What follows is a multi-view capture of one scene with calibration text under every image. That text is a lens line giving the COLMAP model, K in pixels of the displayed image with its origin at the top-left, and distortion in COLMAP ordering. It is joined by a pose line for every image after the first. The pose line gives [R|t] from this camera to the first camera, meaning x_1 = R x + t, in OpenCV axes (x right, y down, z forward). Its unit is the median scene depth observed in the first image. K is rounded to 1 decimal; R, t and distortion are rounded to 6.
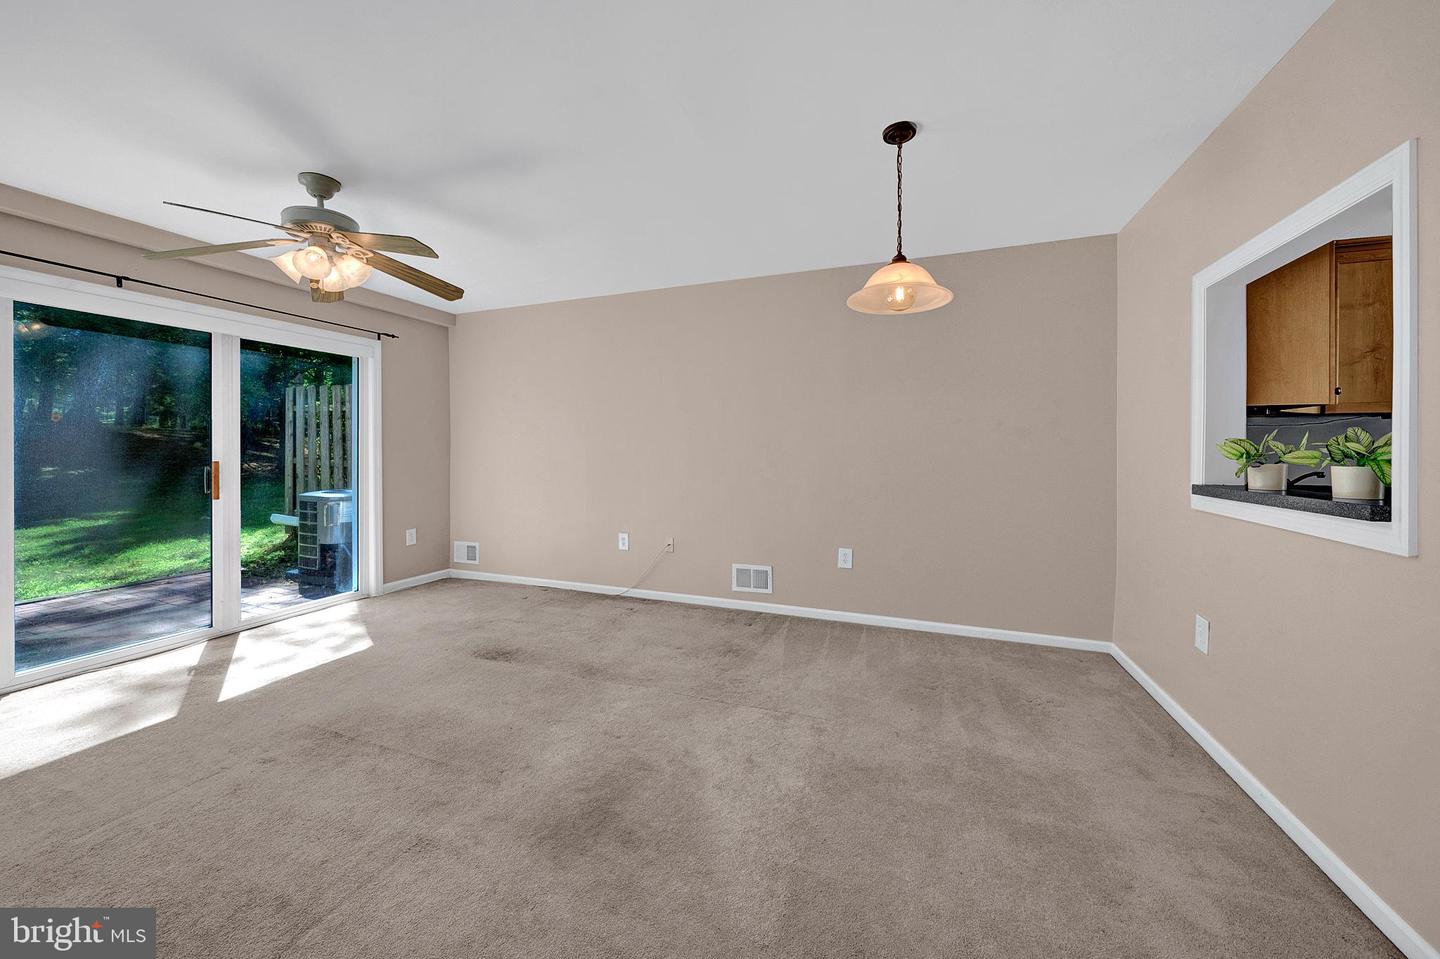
lens RADIAL K [[517.8, 0, 718.8], [0, 517.8, 454.9], [0, 0, 1]] dist [-0.002157, -0.000850]
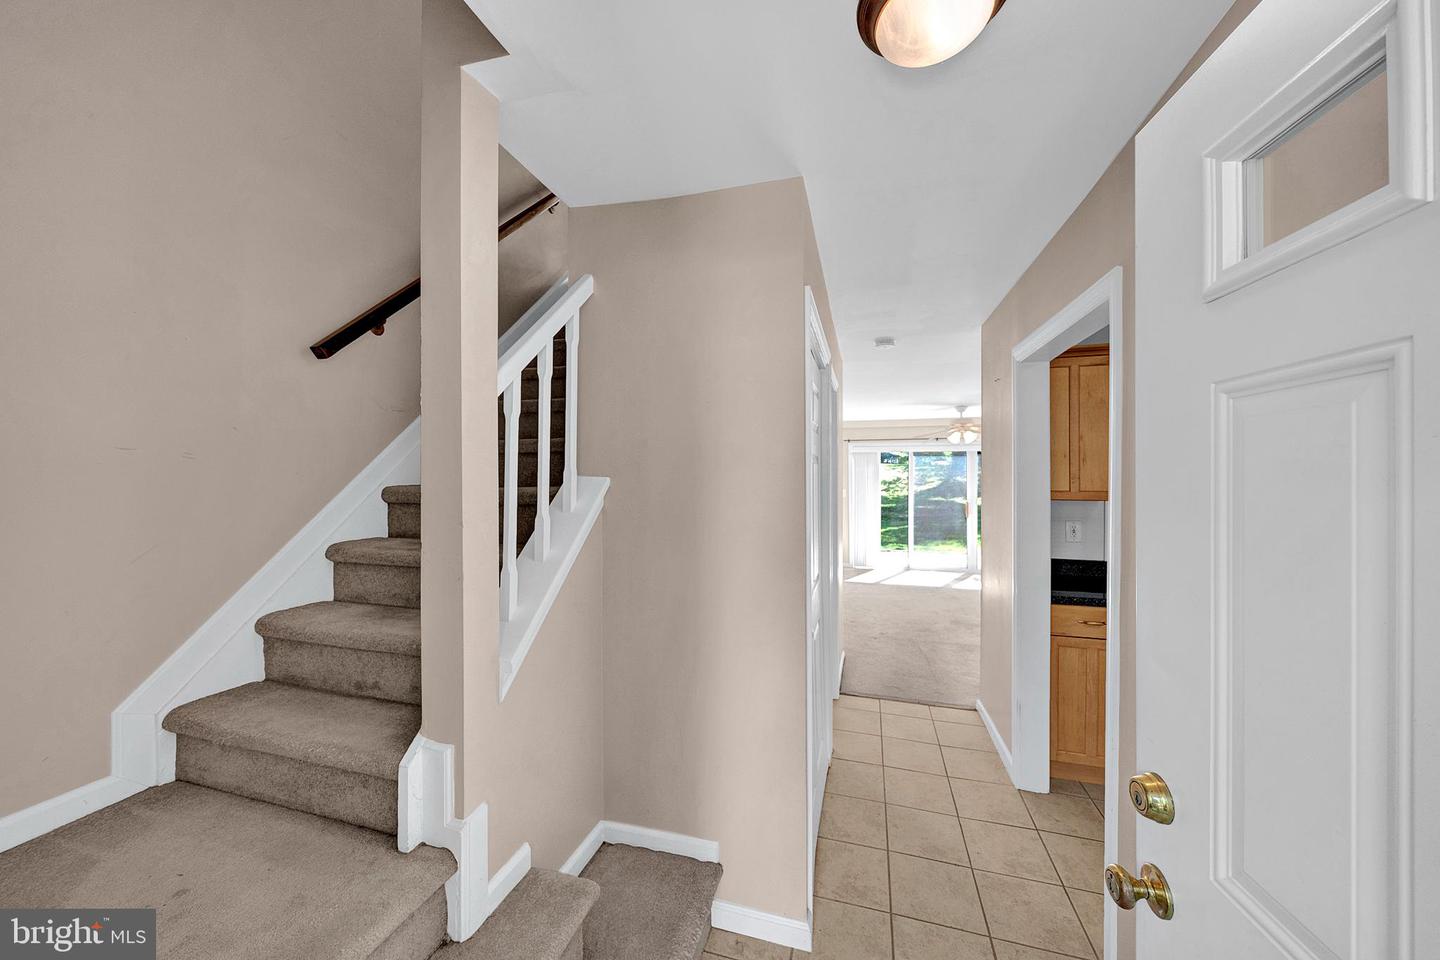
lens RADIAL K [[517.8, 0, 717.6], [0, 517.8, 475.2], [0, 0, 1]] dist [-0.002157, -0.000850]
pose [[0.079024, 0.002366, -0.996870, 1.477124], [0.005491, 0.999981, 0.002809, -0.134947], [0.996858, -0.005696, 0.079009, -0.409831]]
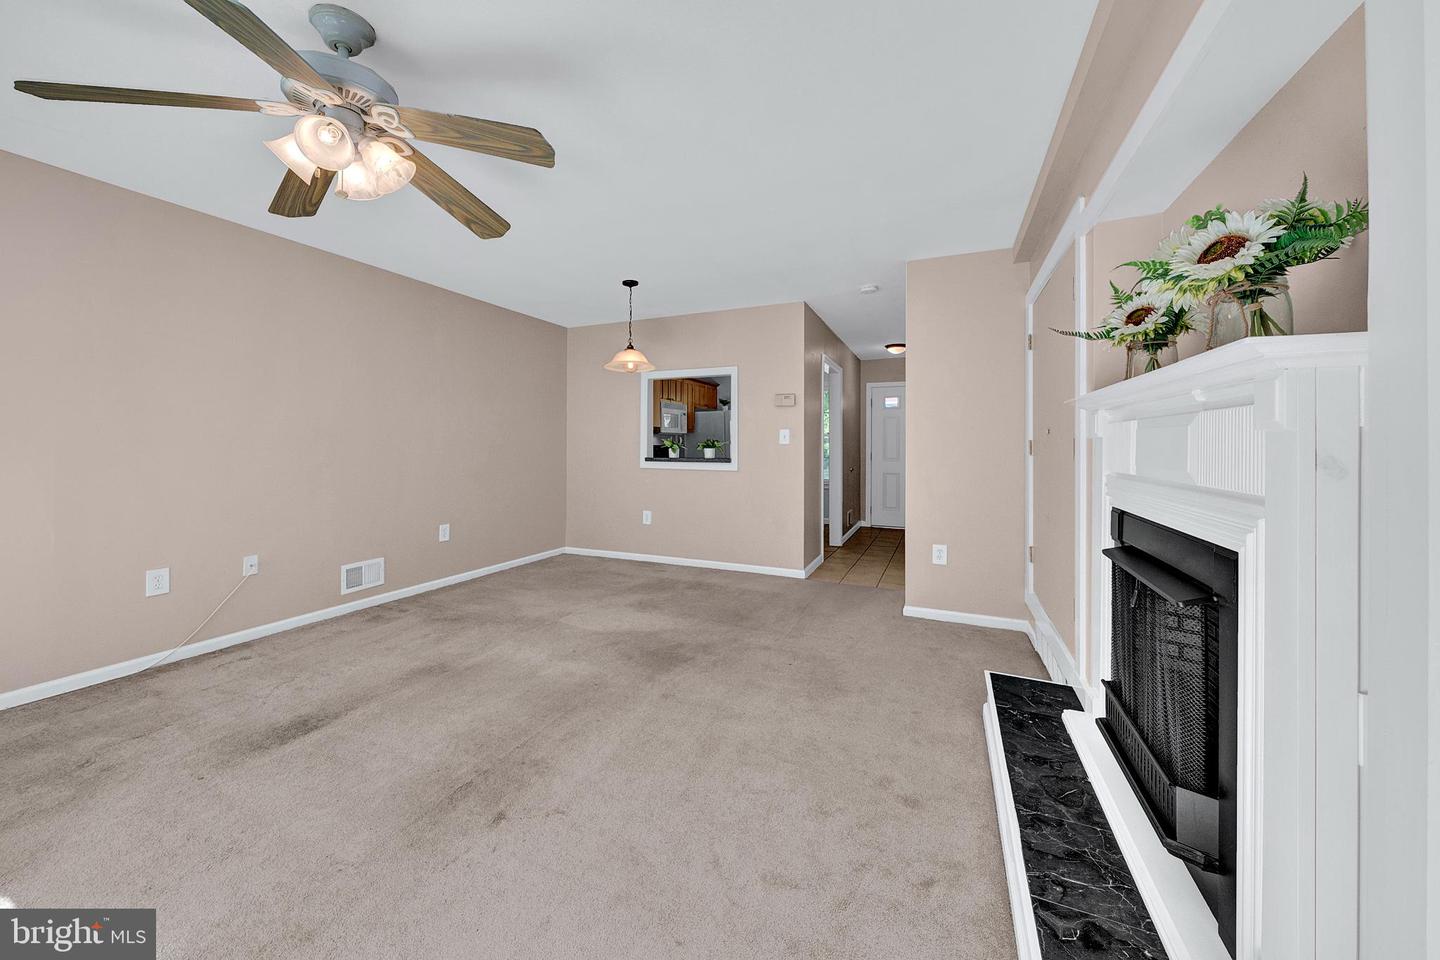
lens RADIAL K [[517.8, 0, 688.1], [0, 517.8, 442.0], [0, 0, 1]] dist [-0.002157, -0.000850]
pose [[0.100288, 0.005063, 0.994946, -1.071670], [0.003309, 0.999980, -0.005422, -0.000220], [-0.994953, 0.003836, 0.100269, 0.394797]]
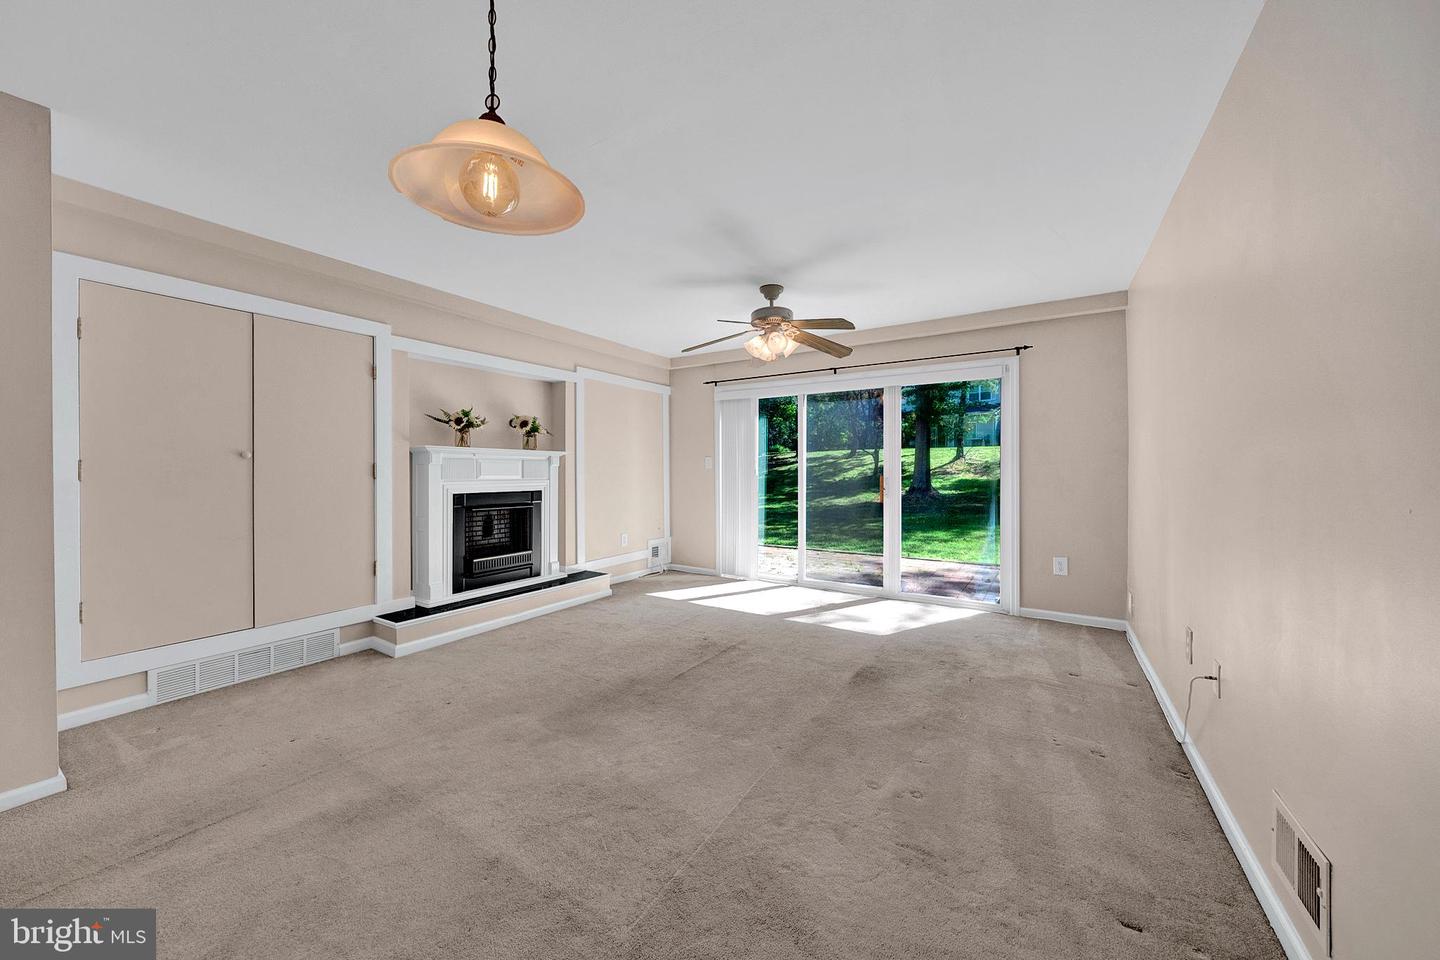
lens RADIAL K [[517.8, 0, 729.4], [0, 517.8, 479.8], [0, 0, 1]] dist [-0.002157, -0.000850]
pose [[-0.199502, 0.018685, -0.979719, 0.571454], [-0.009077, 0.999740, 0.020915, -0.003774], [0.979855, 0.013065, -0.199281, 0.925361]]
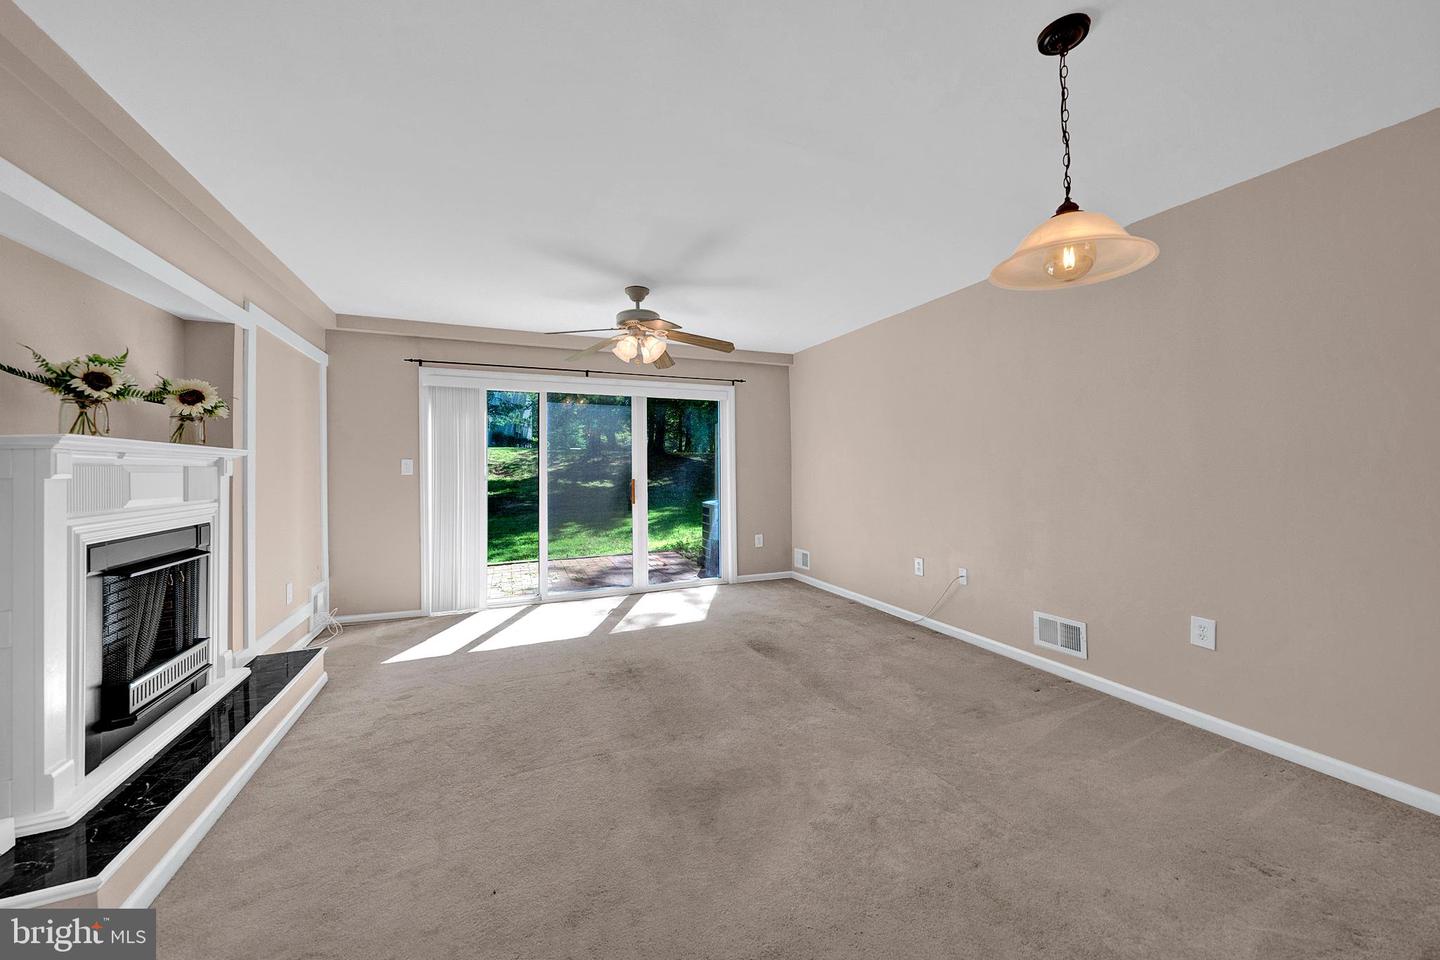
lens RADIAL K [[517.8, 0, 733.3], [0, 517.8, 462.1], [0, 0, 1]] dist [-0.002157, -0.000850]
pose [[0.709030, -0.013386, -0.705051, 0.349848], [0.003196, 0.999871, -0.015770, -0.014245], [0.705171, 0.008928, 0.708981, 0.120135]]
